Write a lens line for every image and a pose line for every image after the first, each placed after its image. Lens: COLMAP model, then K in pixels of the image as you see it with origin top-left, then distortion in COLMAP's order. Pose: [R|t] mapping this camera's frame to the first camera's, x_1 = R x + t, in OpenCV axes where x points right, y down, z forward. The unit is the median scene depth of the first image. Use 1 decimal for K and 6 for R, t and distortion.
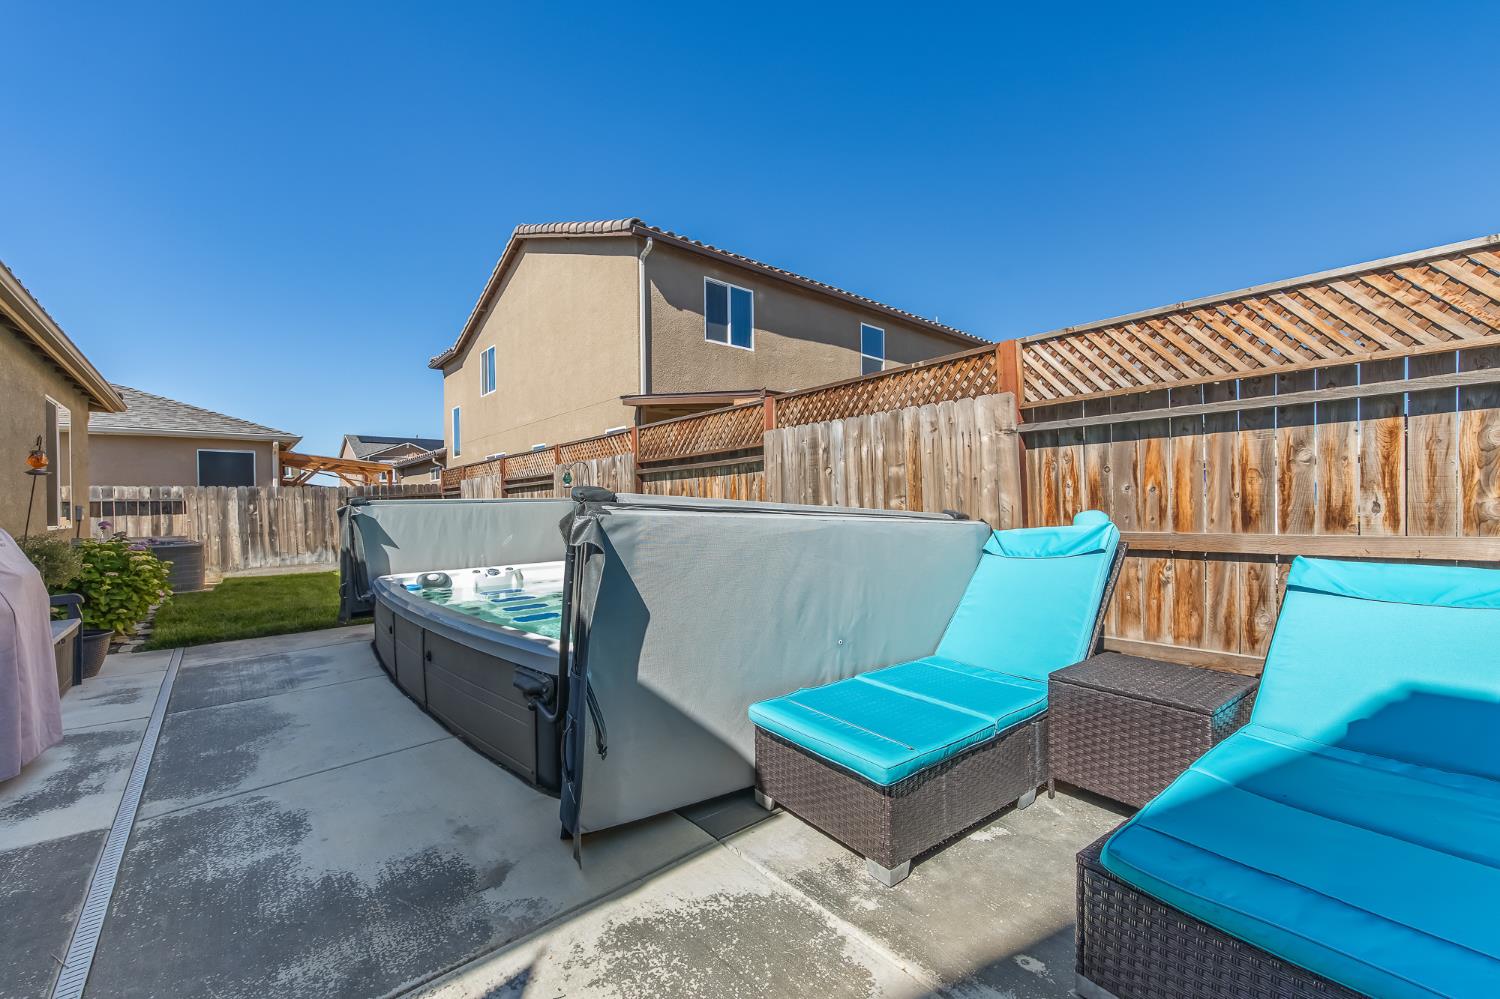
lens RADIAL K [[612.6, 0, 750.9], [0, 612.6, 505.3], [0, 0, 1]] dist [0.000253, 0.000966]
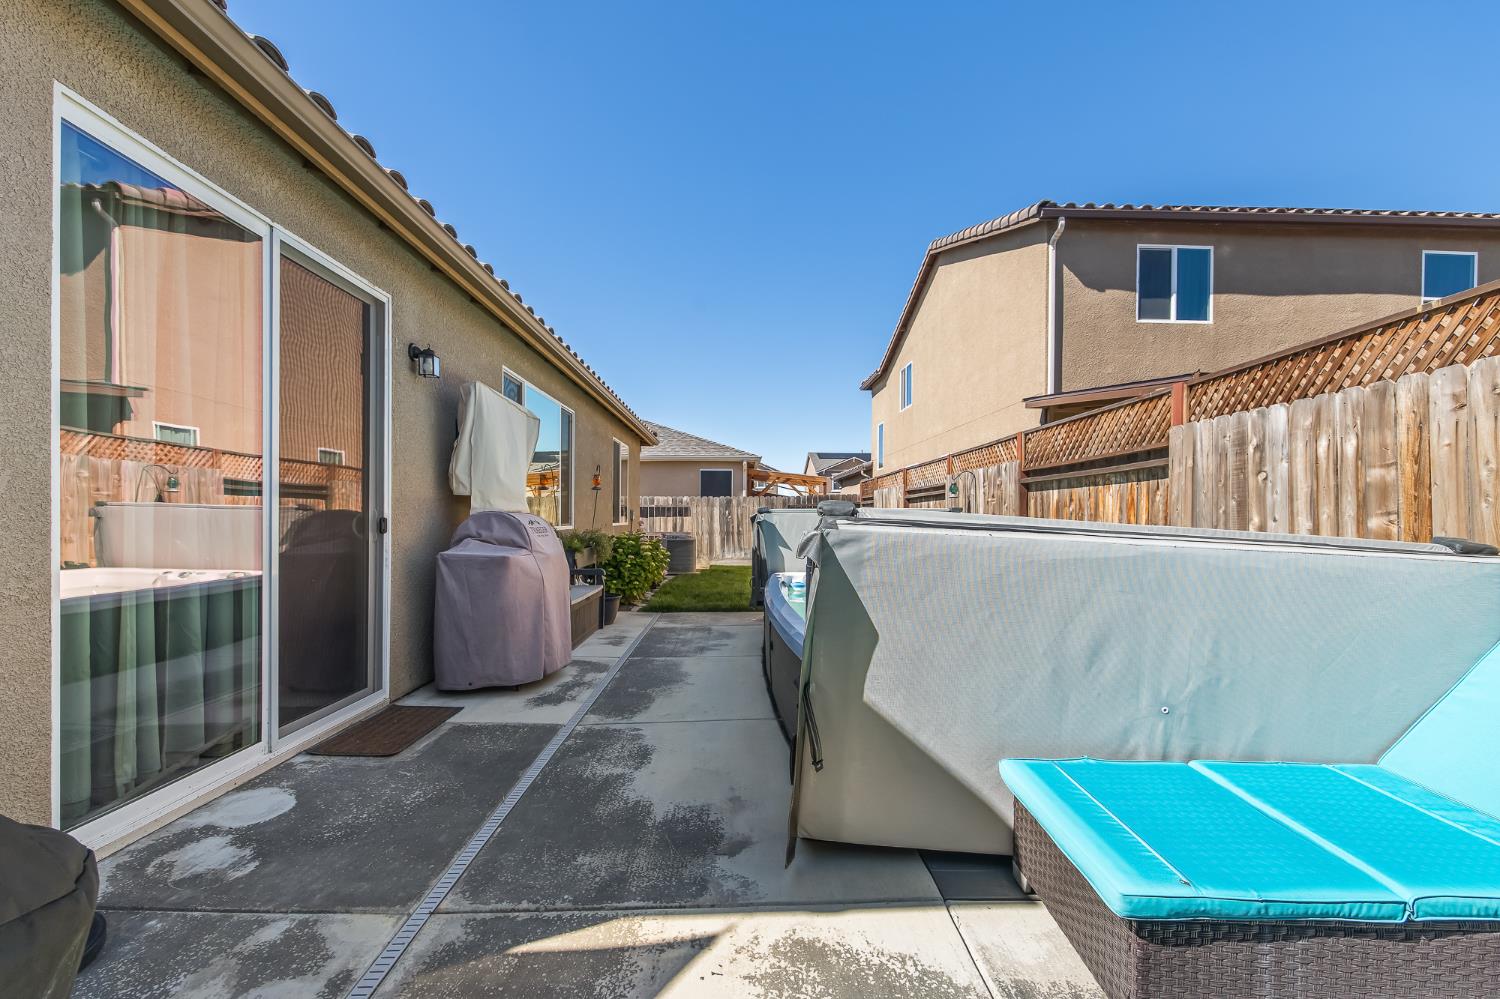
lens RADIAL K [[612.6, 0, 768.0], [0, 612.6, 516.7], [0, 0, 1]] dist [0.000253, 0.000966]
pose [[0.774246, 0.020143, -0.632564, 0.213881], [-0.016899, 0.999795, 0.011153, -0.010003], [0.632659, 0.002054, 0.774428, 0.107522]]
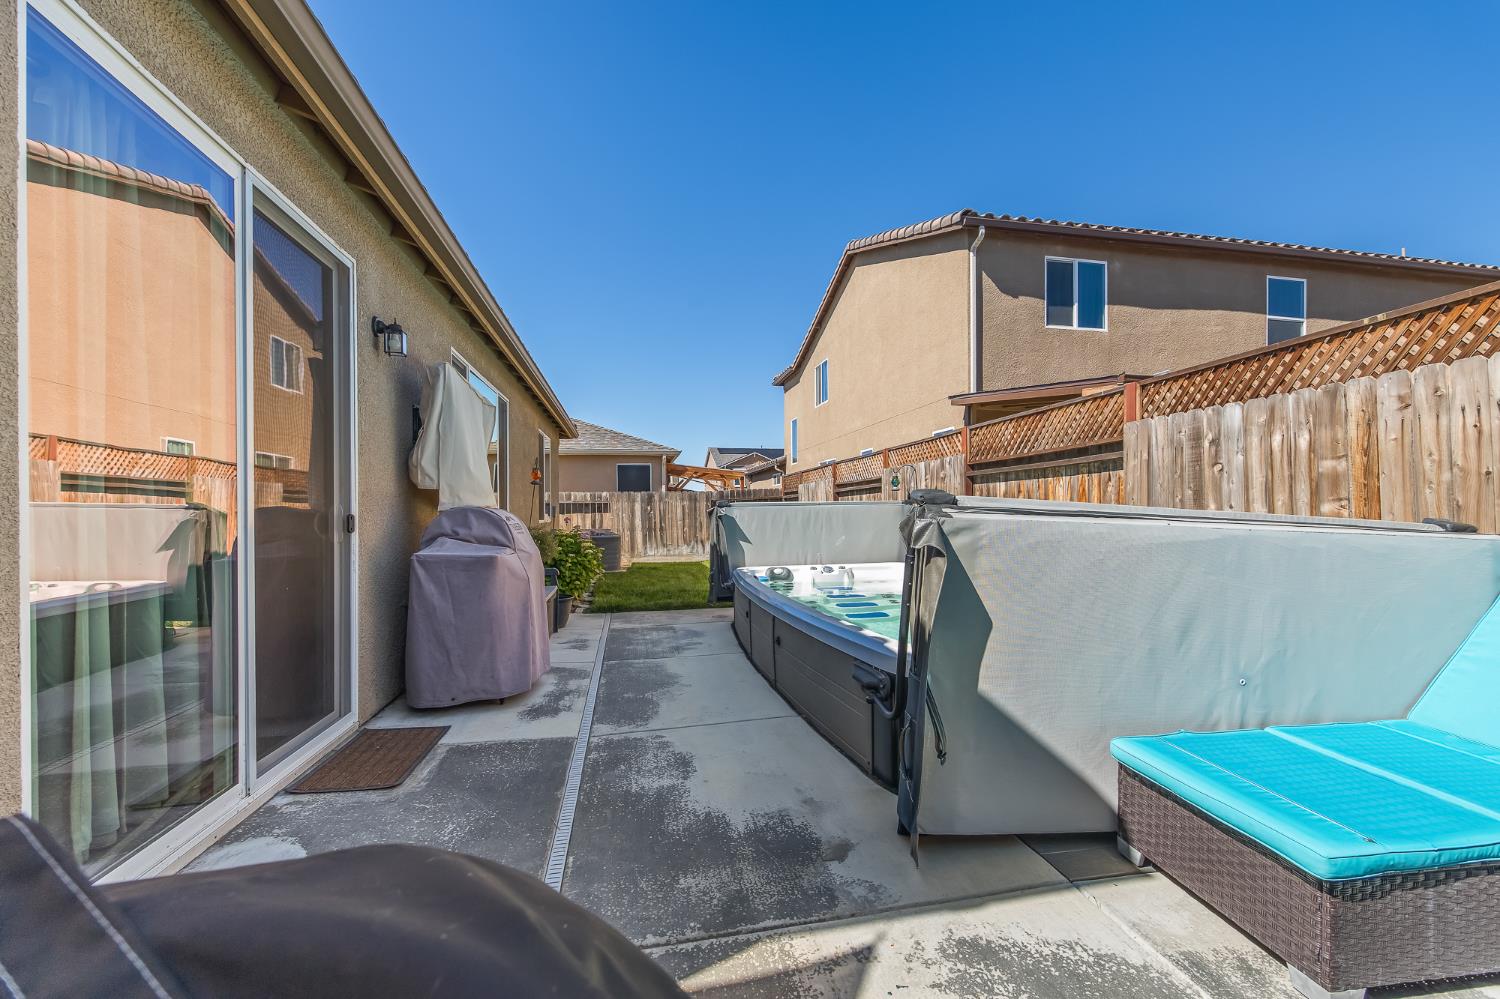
lens RADIAL K [[612.6, 0, 747.6], [0, 612.6, 511.3], [0, 0, 1]] dist [0.000253, 0.000966]
pose [[0.868698, 0.009443, -0.495252, -0.018015], [-0.007027, 0.999953, 0.006739, 0.000345], [0.495292, -0.002374, 0.868723, -0.009948]]
